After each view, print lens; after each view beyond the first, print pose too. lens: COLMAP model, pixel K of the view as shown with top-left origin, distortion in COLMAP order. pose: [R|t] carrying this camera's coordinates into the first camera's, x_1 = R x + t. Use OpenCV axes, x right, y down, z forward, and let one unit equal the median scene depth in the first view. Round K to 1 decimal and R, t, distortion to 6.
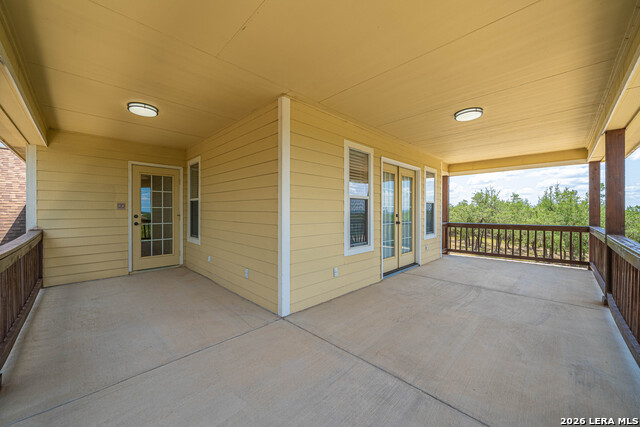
lens RADIAL K [[241.4, 0, 315.1], [0, 241.4, 213.3], [0, 0, 1]] dist [-0.015036, -0.000111]
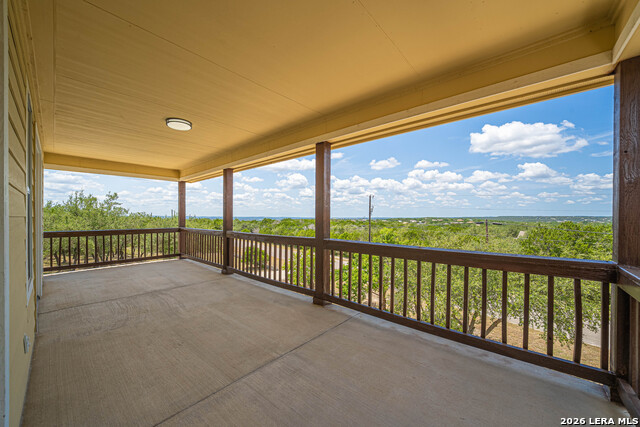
lens RADIAL K [[241.4, 0, 319.5], [0, 241.4, 214.9], [0, 0, 1]] dist [-0.015036, -0.000111]
pose [[-0.074022, 0.004494, 0.997246, -0.431626], [0.011720, 0.999925, -0.003636, -0.001978], [-0.997188, 0.011418, -0.074069, 0.447571]]
